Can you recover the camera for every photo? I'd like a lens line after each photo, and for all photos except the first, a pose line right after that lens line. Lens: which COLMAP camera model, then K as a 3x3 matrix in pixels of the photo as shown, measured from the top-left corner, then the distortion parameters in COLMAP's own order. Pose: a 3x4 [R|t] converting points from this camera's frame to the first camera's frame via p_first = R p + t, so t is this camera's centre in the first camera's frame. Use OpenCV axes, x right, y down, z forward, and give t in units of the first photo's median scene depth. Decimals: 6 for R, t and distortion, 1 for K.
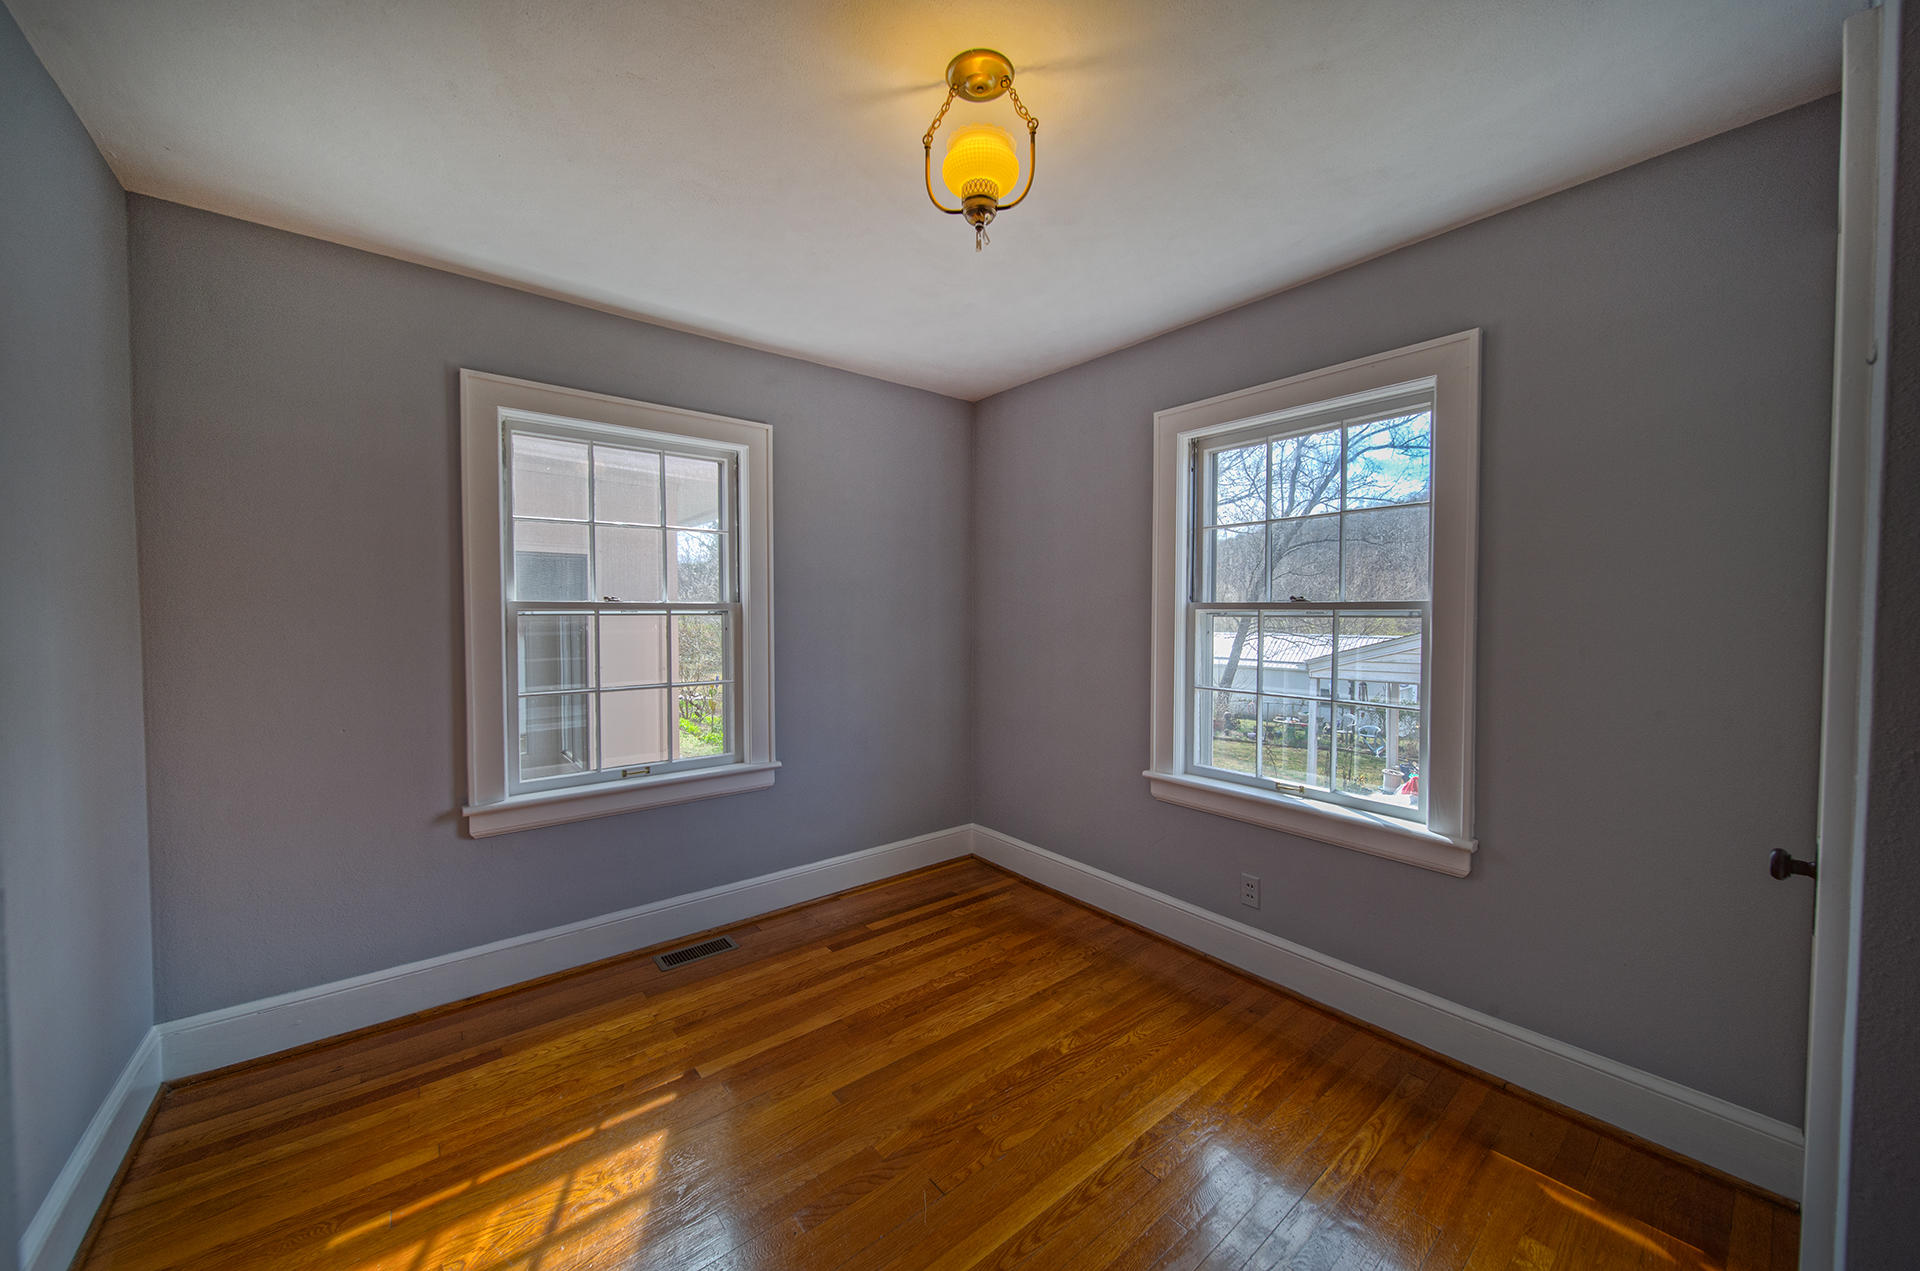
lens RADIAL K [[673.9, 0, 952.5], [0, 673.9, 630.9], [0, 0, 1]] dist [0.000919, -0.000142]
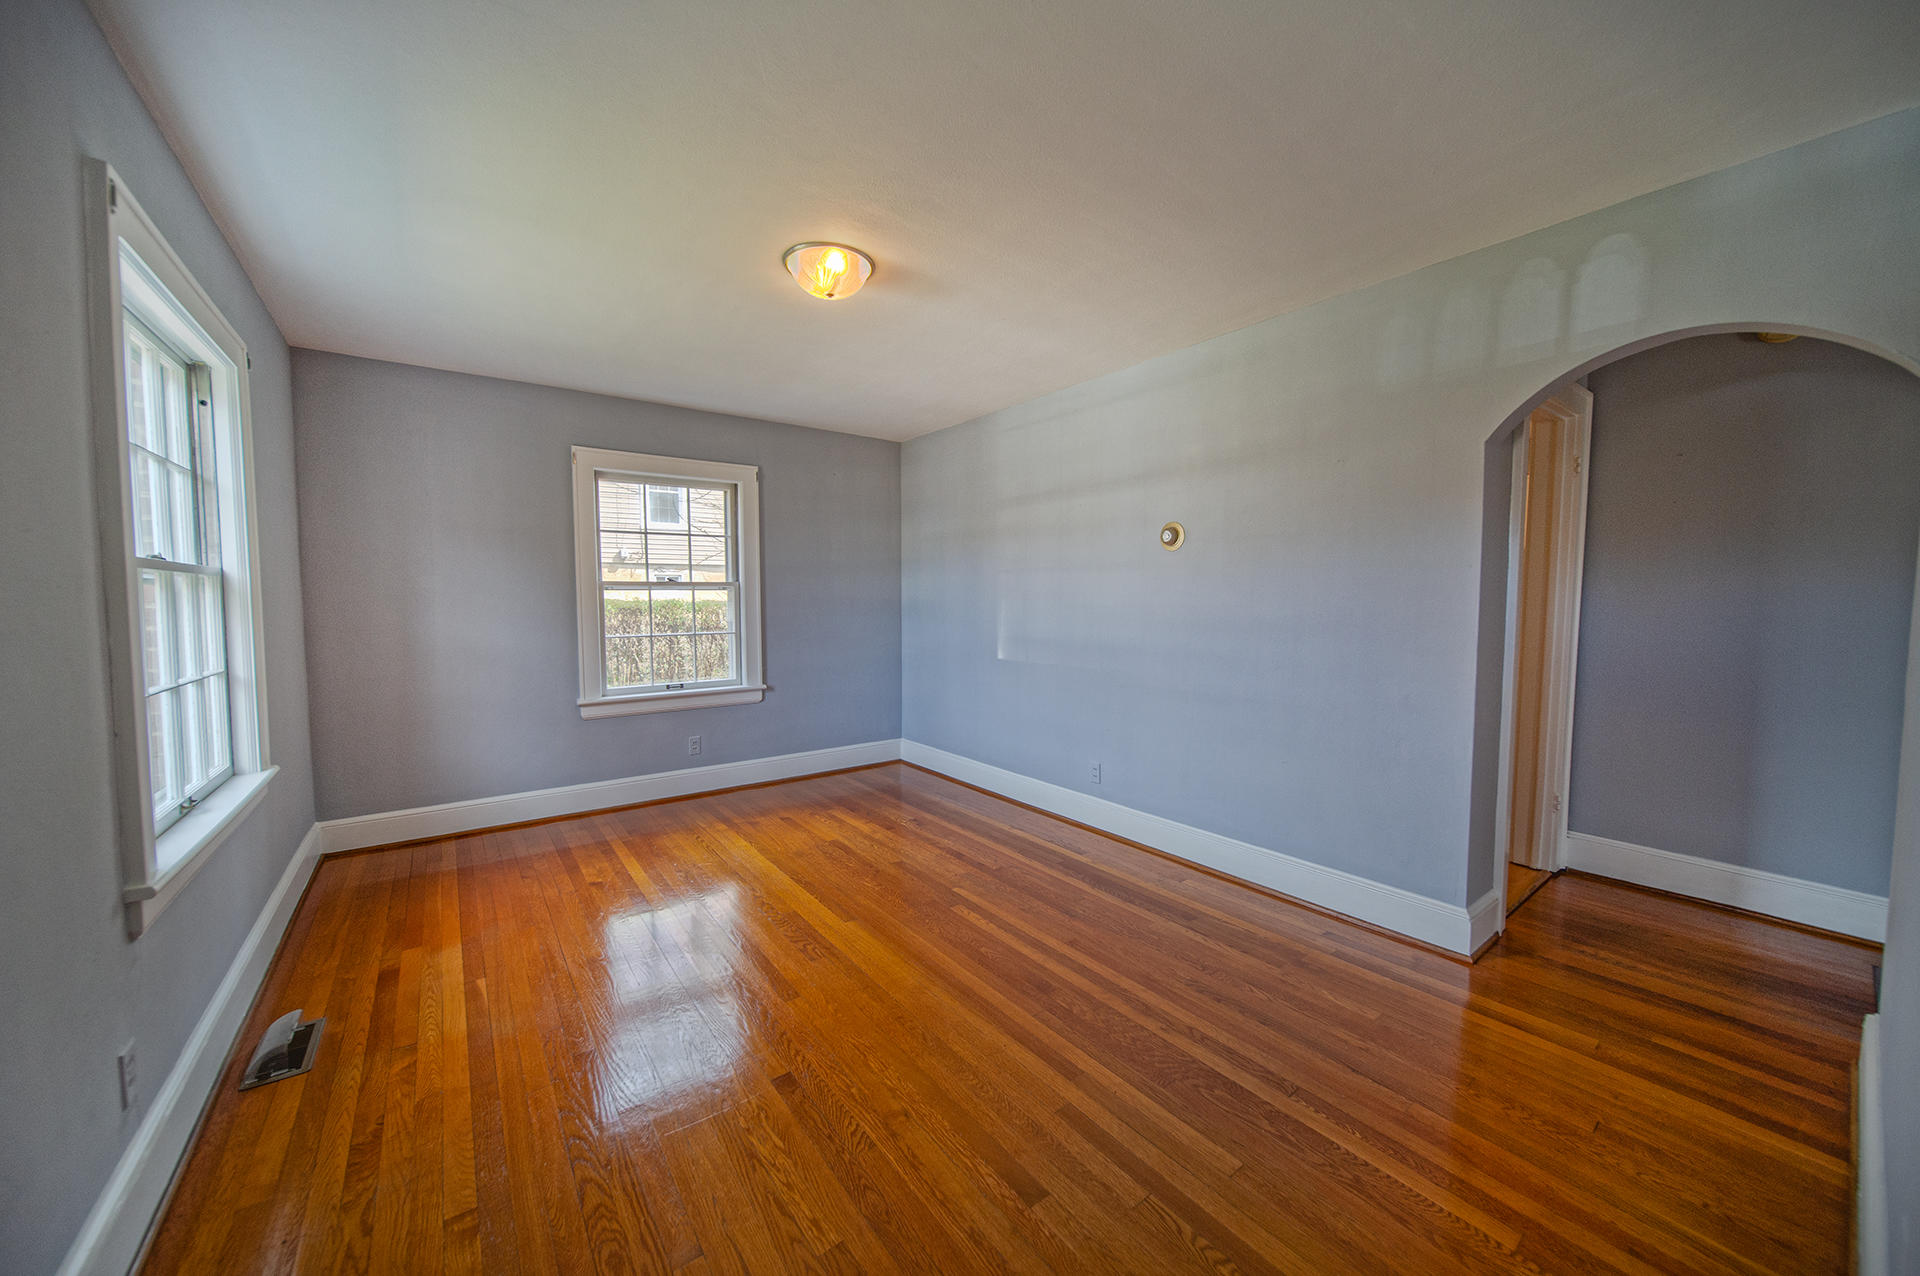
lens RADIAL K [[688.7, 0, 954.7], [0, 688.7, 634.5], [0, 0, 1]] dist [-0.007164, -0.000113]
pose [[0.053022, -0.052972, 0.997187, -1.154682], [0.024069, 0.998370, 0.051755, 0.017184], [-0.998303, 0.021257, 0.054211, 0.143658]]
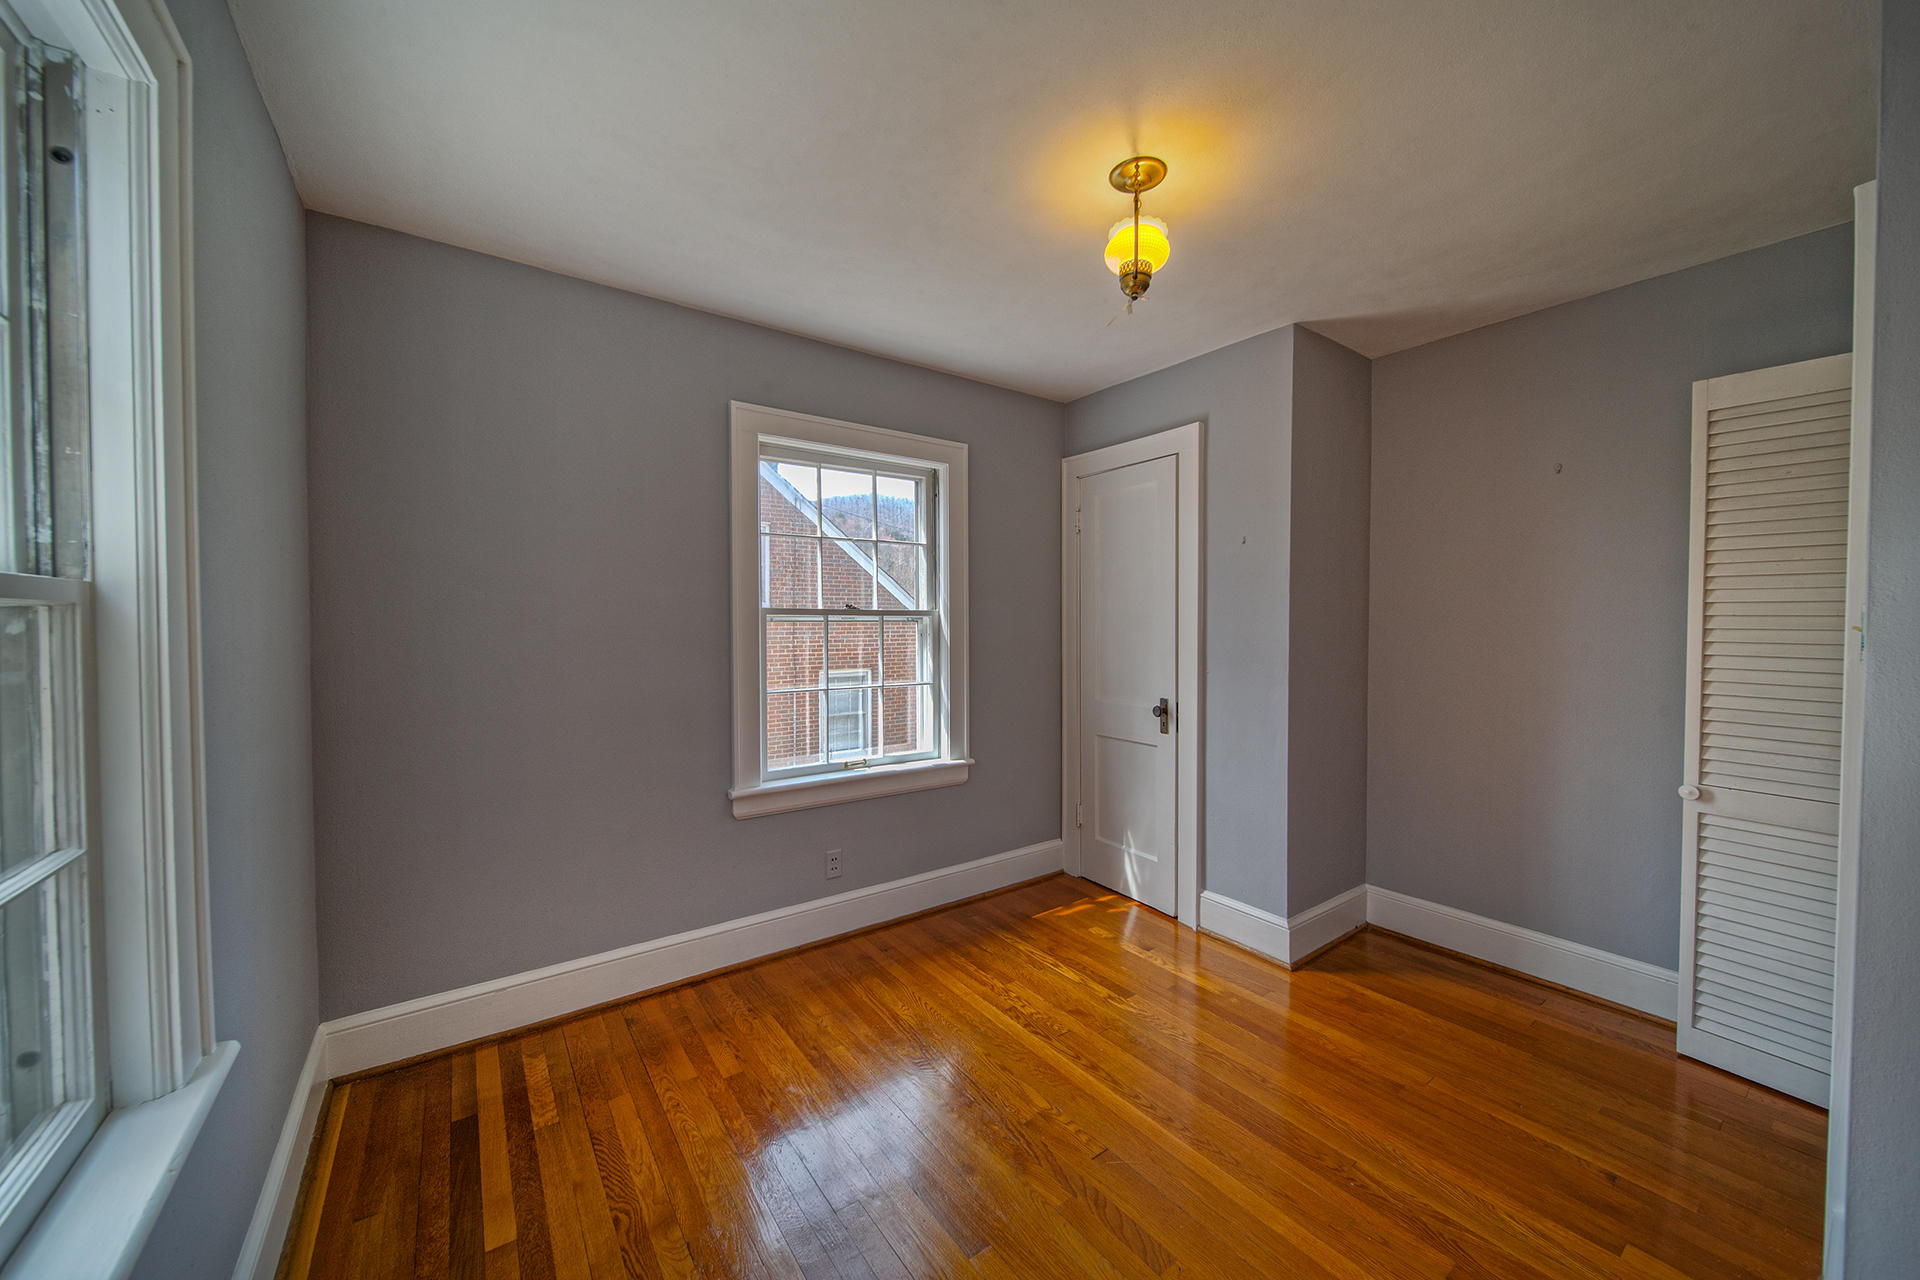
lens RADIAL K [[686.9, 0, 957.2], [0, 686.9, 637.4], [0, 0, 1]] dist [0.000318, -0.000068]
pose [[0.064155, -0.016046, 0.997811, -0.650354], [0.027883, 0.999509, 0.014281, -0.006184], [-0.997550, 0.026906, 0.064571, 0.667381]]
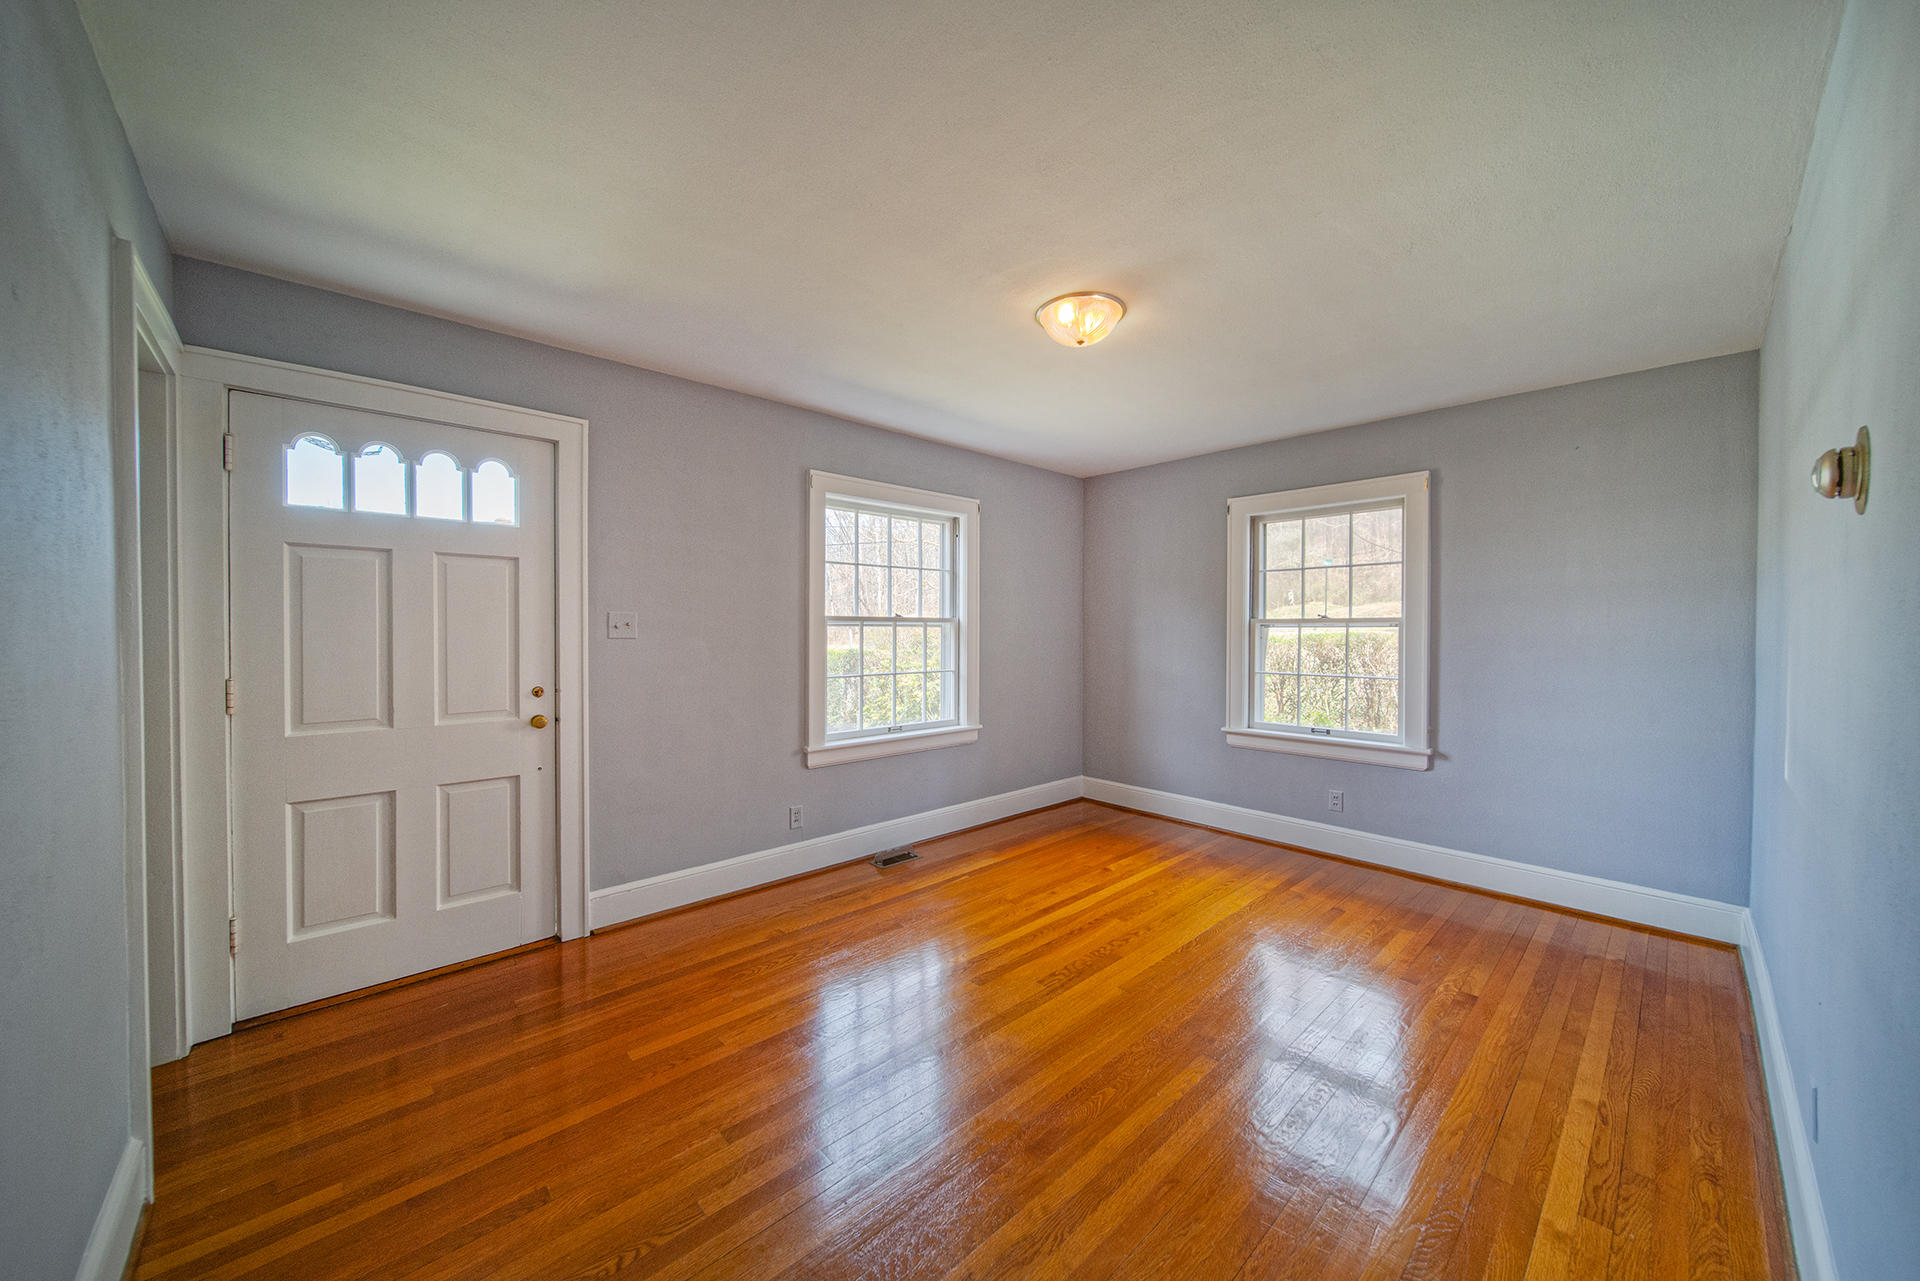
lens RADIAL K [[679.3, 0, 956.9], [0, 679.3, 637.7], [0, 0, 1]] dist [-0.000230, -0.000049]
pose [[0.998117, 0.003406, 0.061240, -0.447274], [-0.002819, 0.999949, -0.009673, 0.019579], [-0.061270, 0.009483, 0.998076, -0.559929]]
